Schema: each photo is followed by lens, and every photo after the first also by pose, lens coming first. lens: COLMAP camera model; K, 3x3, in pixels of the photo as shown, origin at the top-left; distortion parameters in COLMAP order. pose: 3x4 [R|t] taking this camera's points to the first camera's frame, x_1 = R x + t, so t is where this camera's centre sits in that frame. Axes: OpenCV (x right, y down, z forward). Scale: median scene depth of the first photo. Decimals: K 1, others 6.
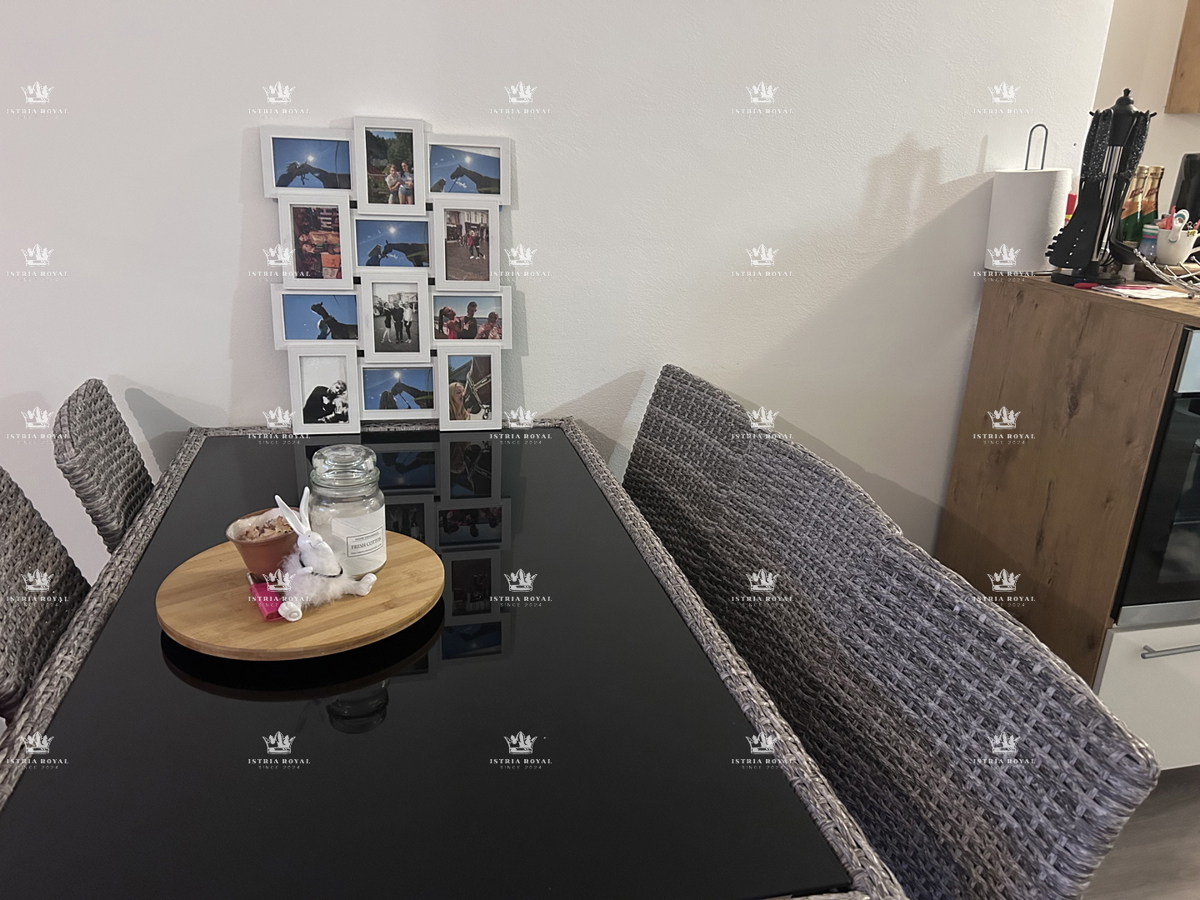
lens RADIAL K [[929.8, 0, 603.3], [0, 929.8, 458.0], [0, 0, 1]] dist [0.037366, -0.004492]
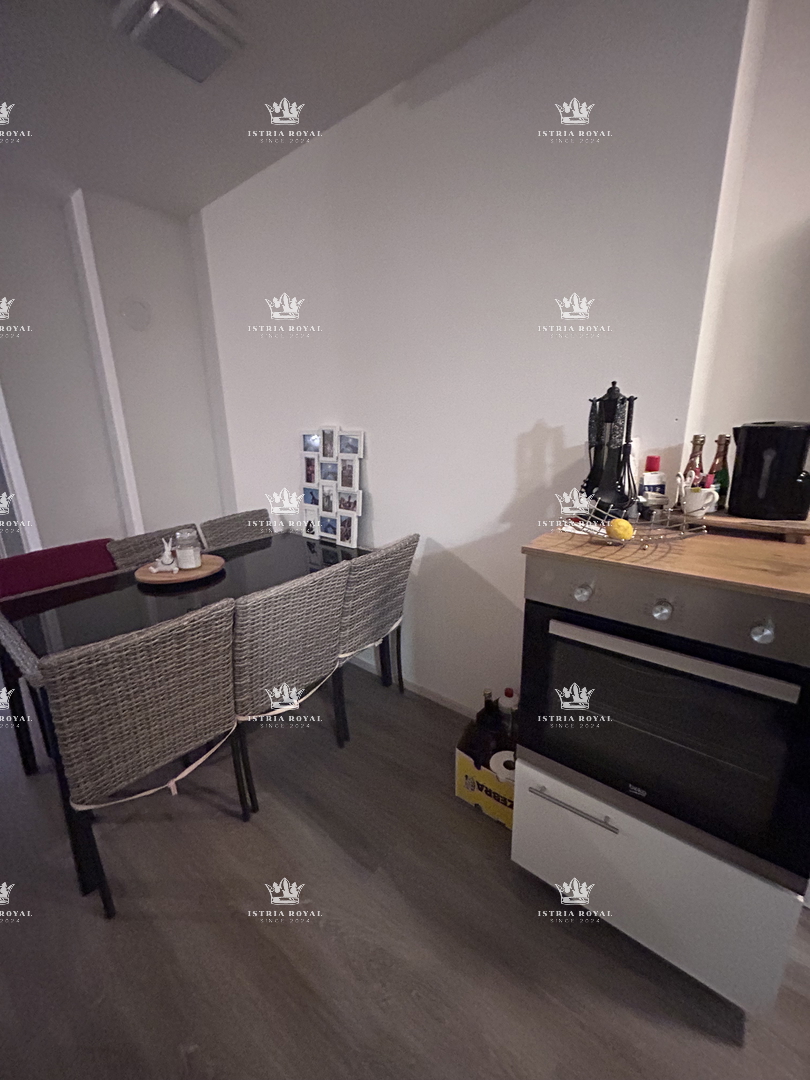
lens RADIAL K [[436.4, 0, 407.0], [0, 436.4, 539.8], [0, 0, 1]] dist [-0.001465, 0.000921]
pose [[0.600906, 0.157466, -0.783656, 0.905953], [-0.218885, 0.975345, 0.028143, -0.121133], [0.768766, 0.154619, 0.620558, 0.418766]]
